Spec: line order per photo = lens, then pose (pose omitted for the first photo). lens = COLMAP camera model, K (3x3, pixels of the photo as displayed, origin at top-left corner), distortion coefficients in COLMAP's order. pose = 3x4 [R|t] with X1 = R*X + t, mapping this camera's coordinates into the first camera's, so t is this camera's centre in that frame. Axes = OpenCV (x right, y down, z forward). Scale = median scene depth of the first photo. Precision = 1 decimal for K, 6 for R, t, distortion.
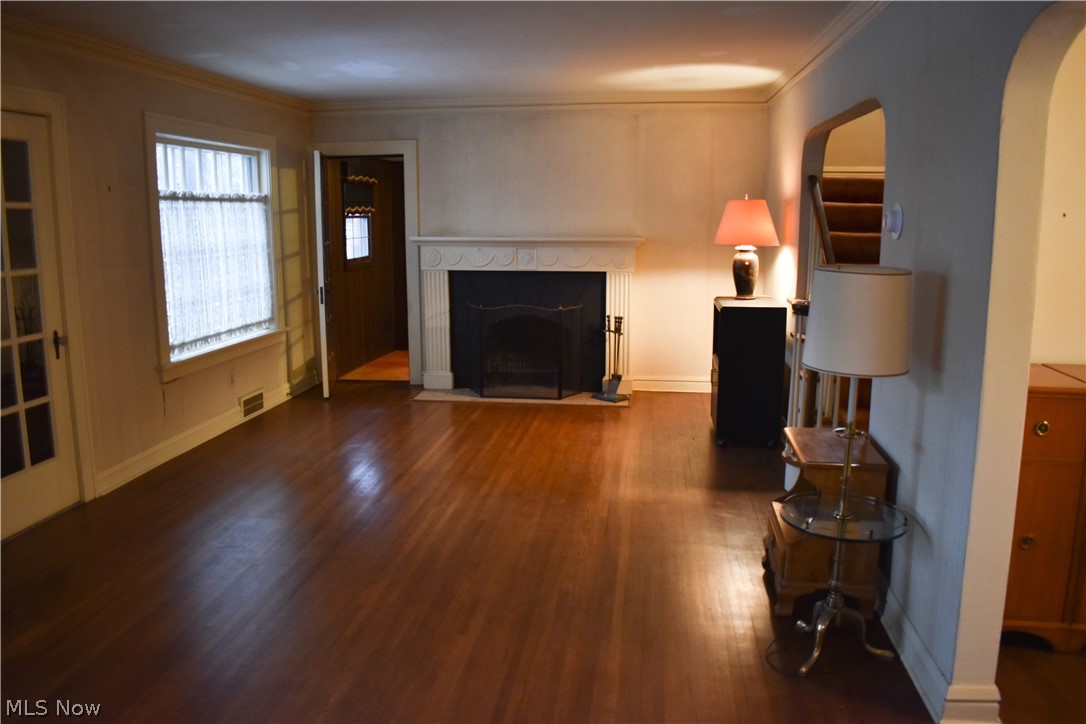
lens RADIAL K [[848.6, 0, 544.6], [0, 848.6, 362.1], [0, 0, 1]] dist [-0.096804, 0.008802]
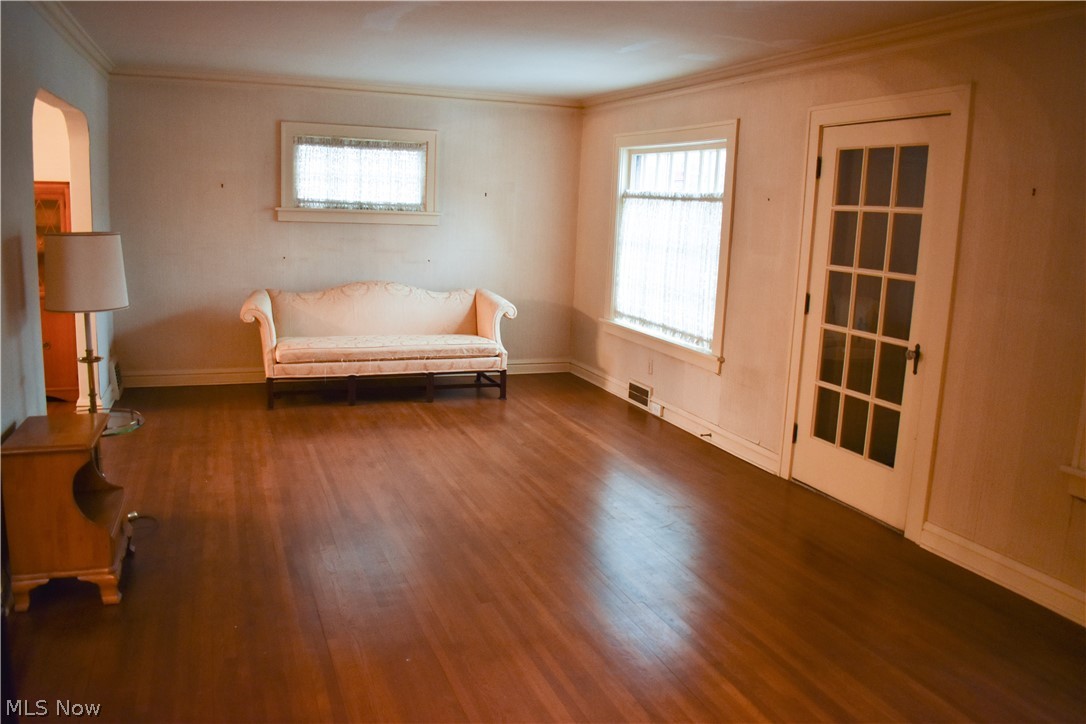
lens RADIAL K [[848.6, 0, 545.2], [0, 848.6, 354.2], [0, 0, 1]] dist [-0.096804, 0.008802]
pose [[-0.854555, 0.070581, -0.514543, 0.280025], [-0.116841, 0.939199, 0.322882, -0.314939], [0.506048, 0.336040, -0.794350, 1.715399]]
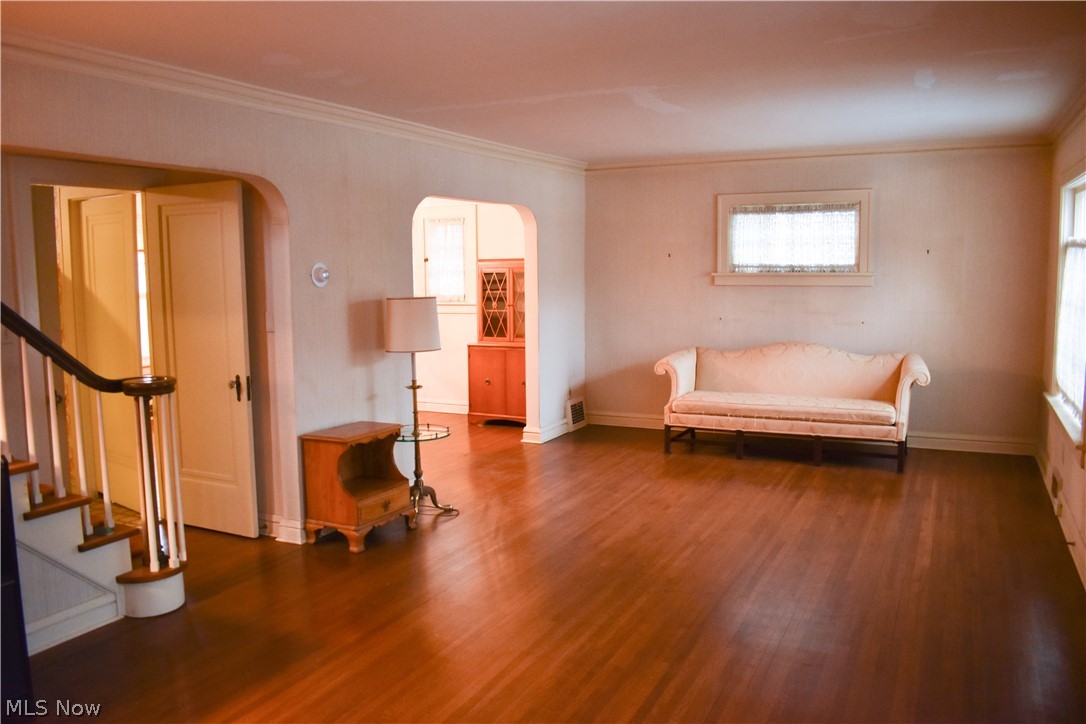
lens RADIAL K [[848.6, 0, 543.8], [0, 848.6, 364.5], [0, 0, 1]] dist [-0.096804, 0.008802]
pose [[-0.956850, -0.004075, 0.290554, -0.093053], [0.080285, 0.957273, 0.277819, -0.330419], [-0.279272, 0.289159, -0.915639, 1.814859]]
